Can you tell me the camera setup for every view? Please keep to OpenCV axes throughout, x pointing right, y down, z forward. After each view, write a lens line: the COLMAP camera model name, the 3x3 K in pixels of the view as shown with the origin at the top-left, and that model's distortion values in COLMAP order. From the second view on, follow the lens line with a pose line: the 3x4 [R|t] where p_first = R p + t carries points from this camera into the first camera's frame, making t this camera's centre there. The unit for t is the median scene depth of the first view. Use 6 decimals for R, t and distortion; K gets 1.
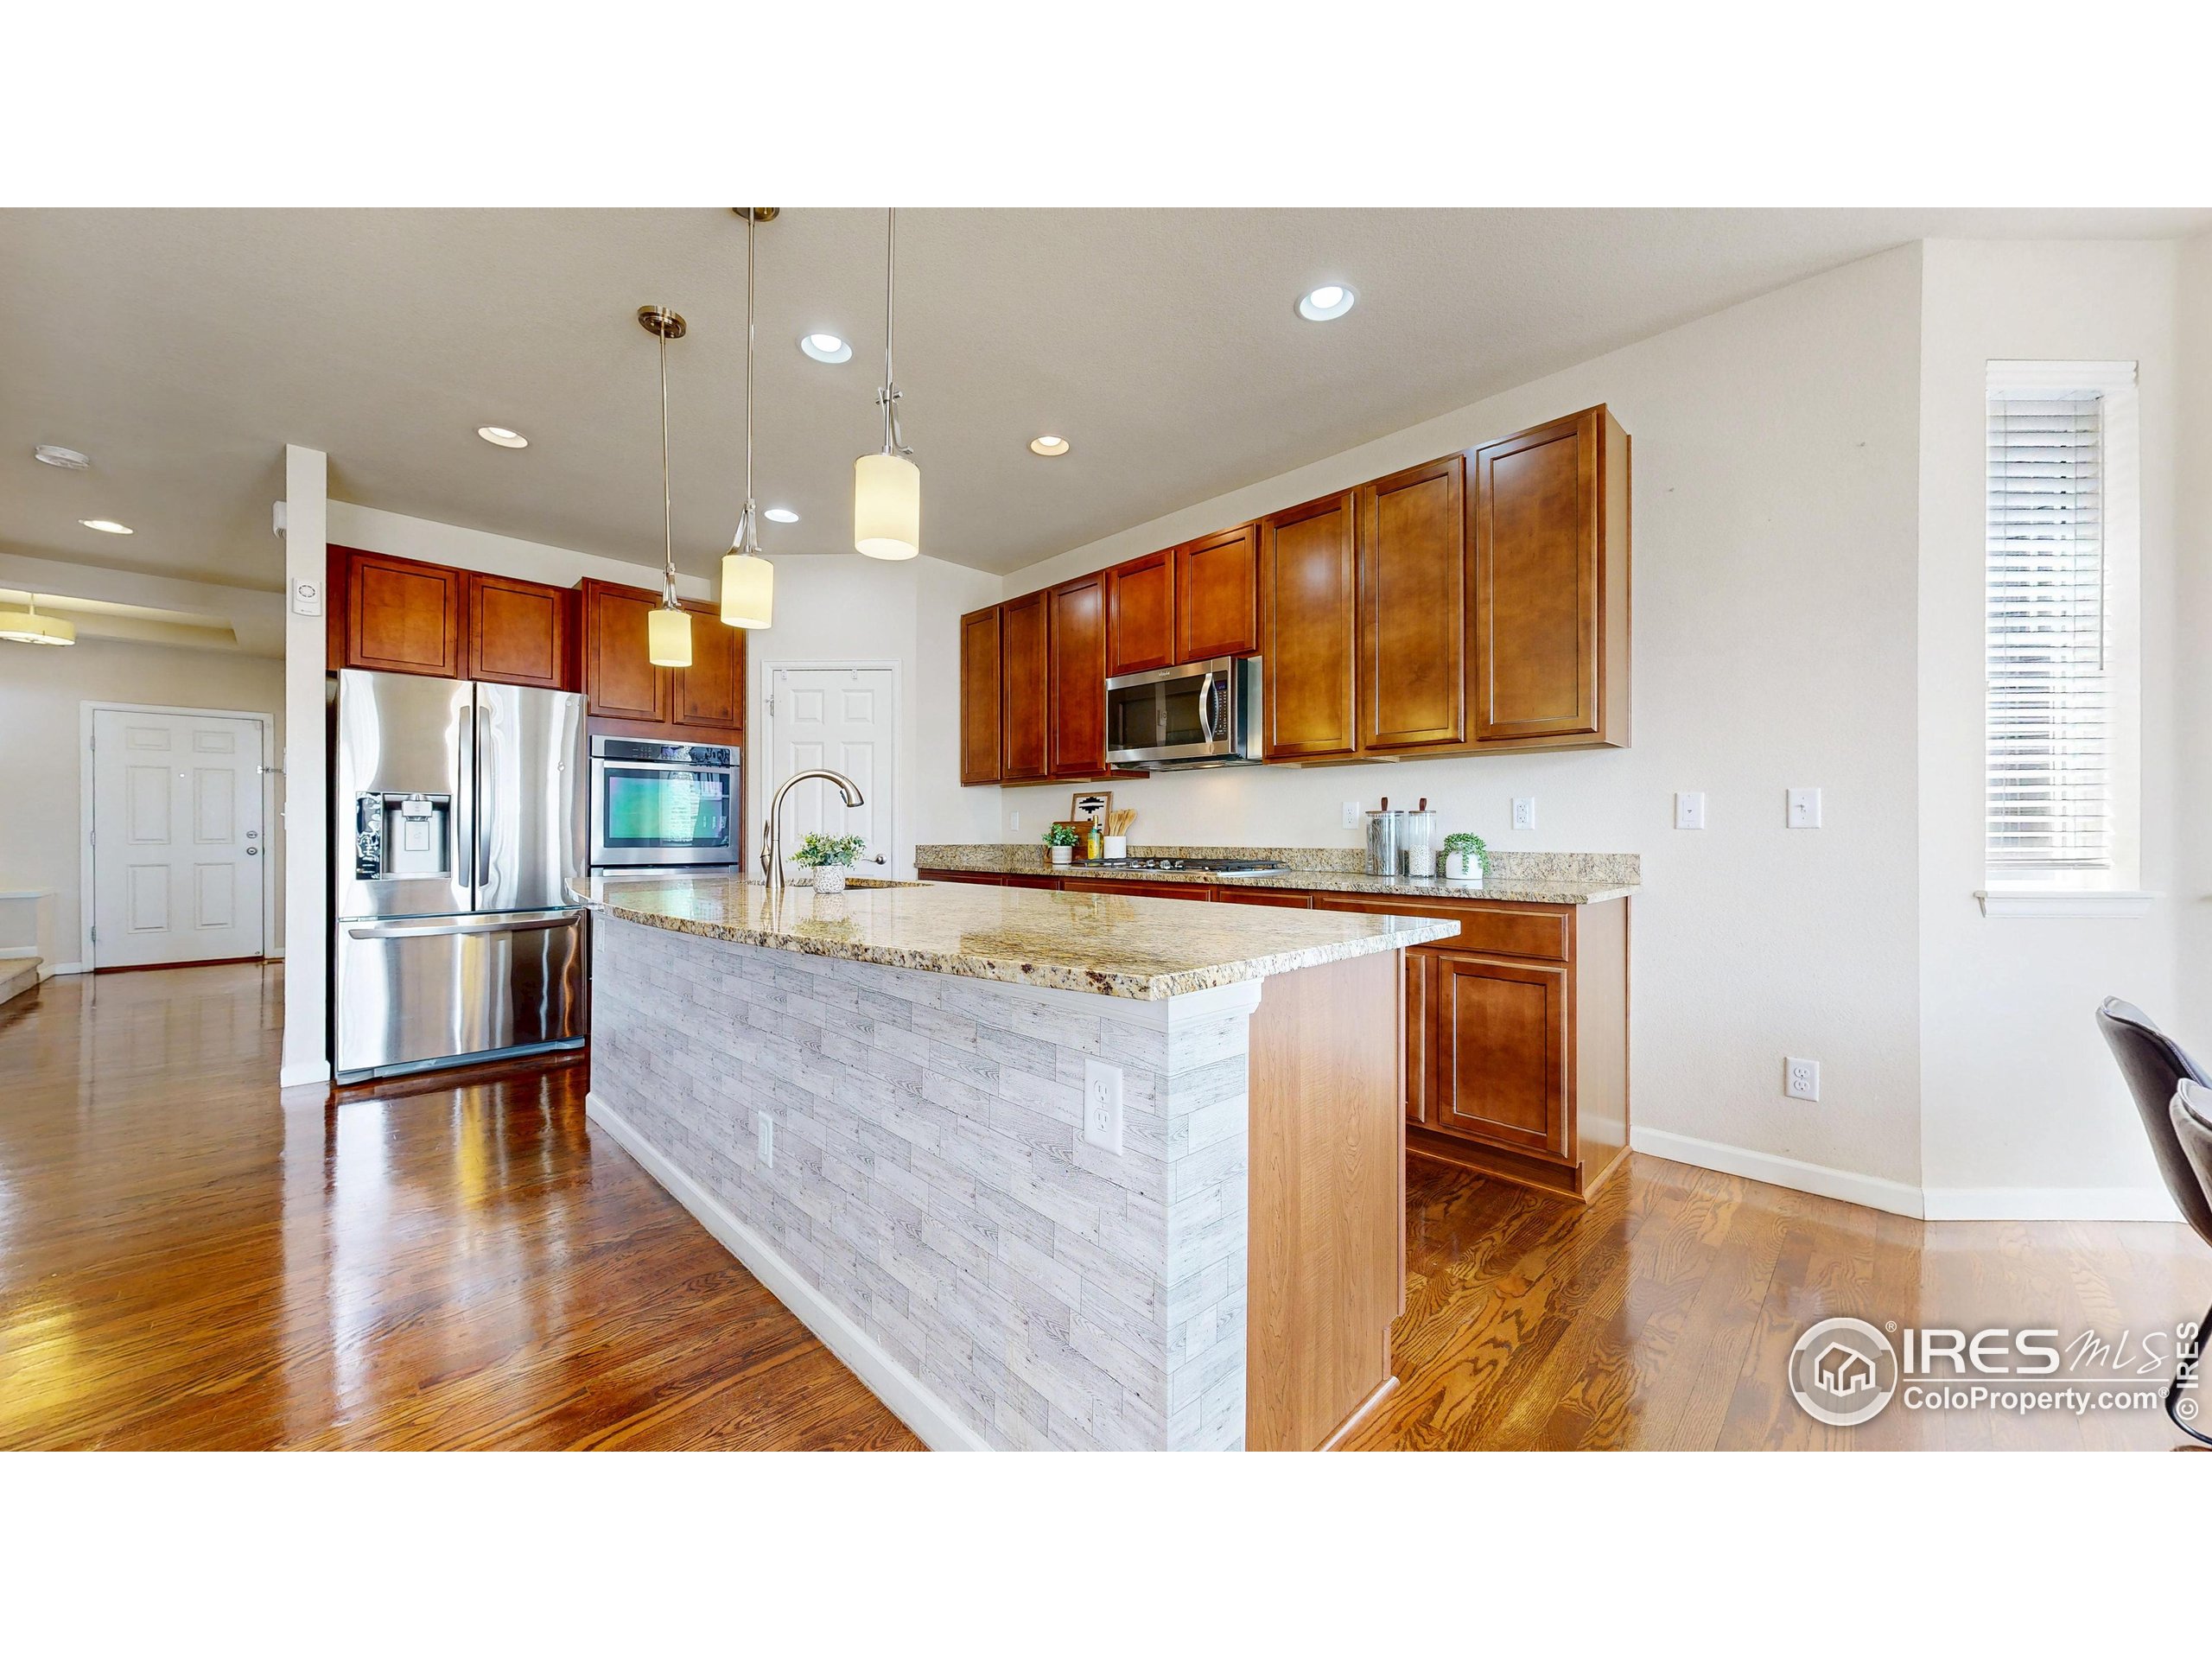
lens RADIAL K [[812.6, 0, 1109.2], [0, 812.6, 832.3], [0, 0, 1]] dist [-0.000226, -0.000022]
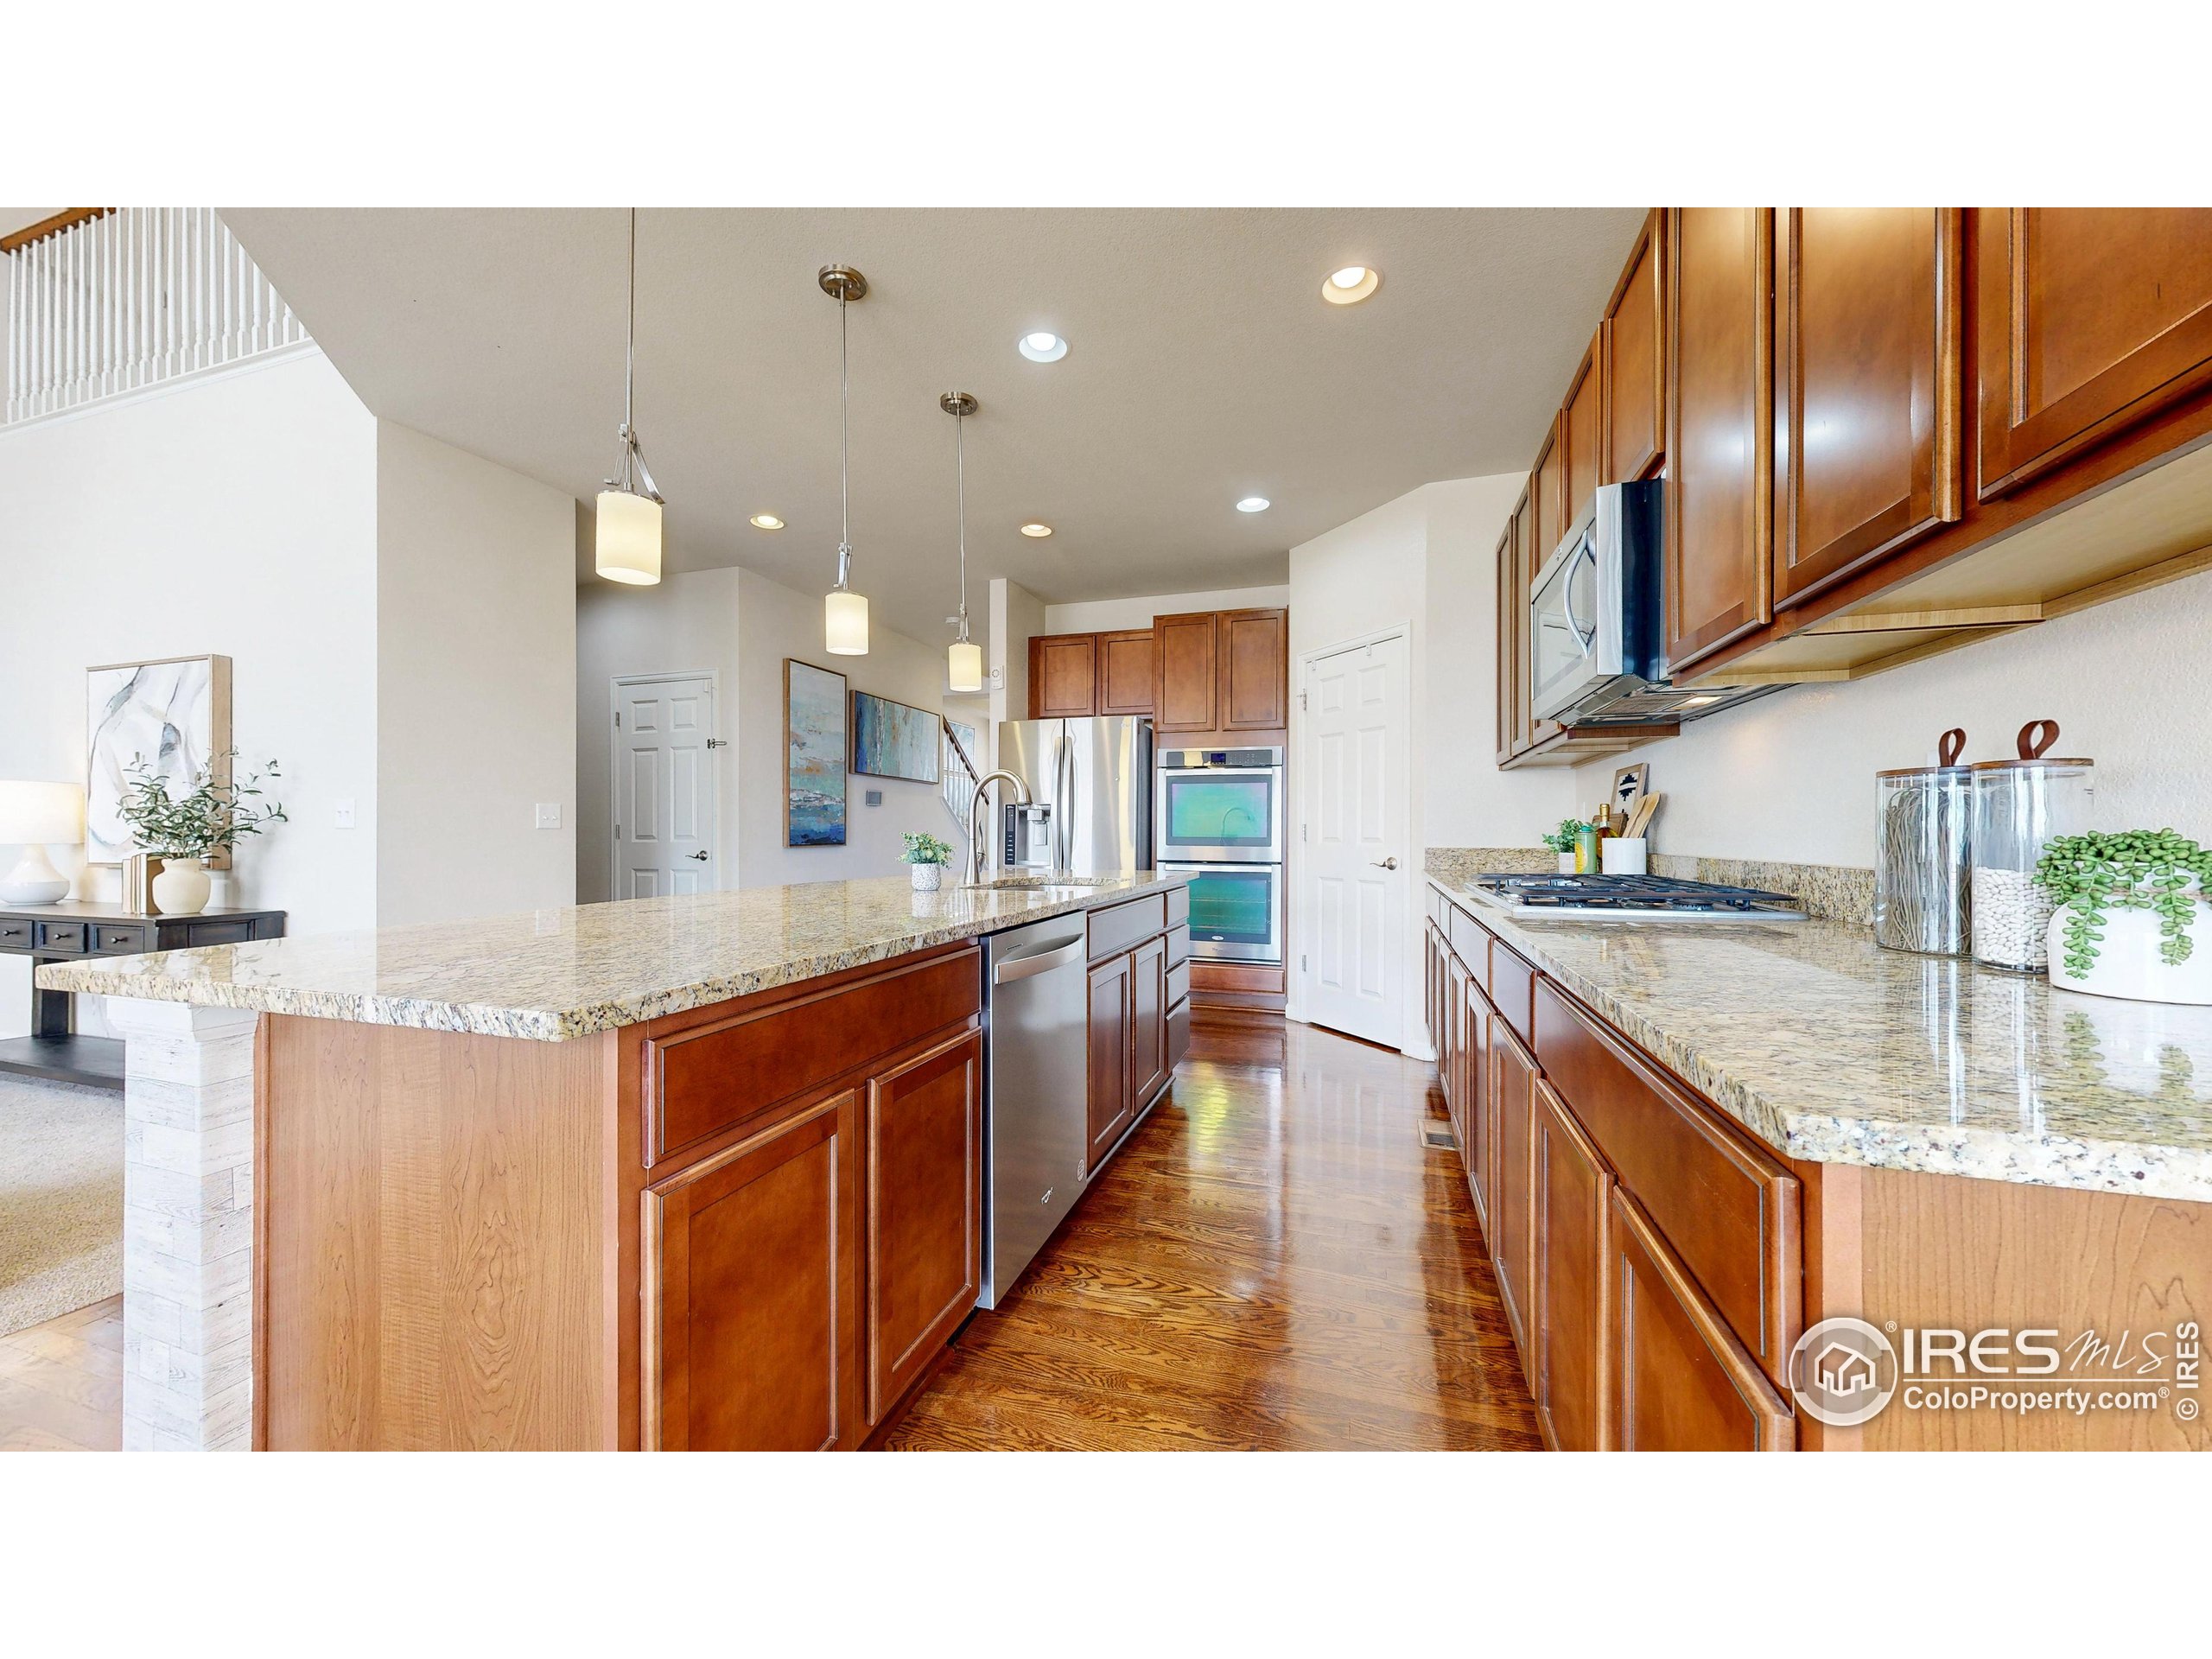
lens RADIAL K [[812.6, 0, 1108.7], [0, 812.6, 834.6], [0, 0, 1]] dist [-0.000226, -0.000022]
pose [[0.459545, 0.002109, -0.888152, 0.659159], [0.001789, 0.999993, 0.003300, -0.000290], [0.888153, -0.003106, 0.459538, 0.697253]]
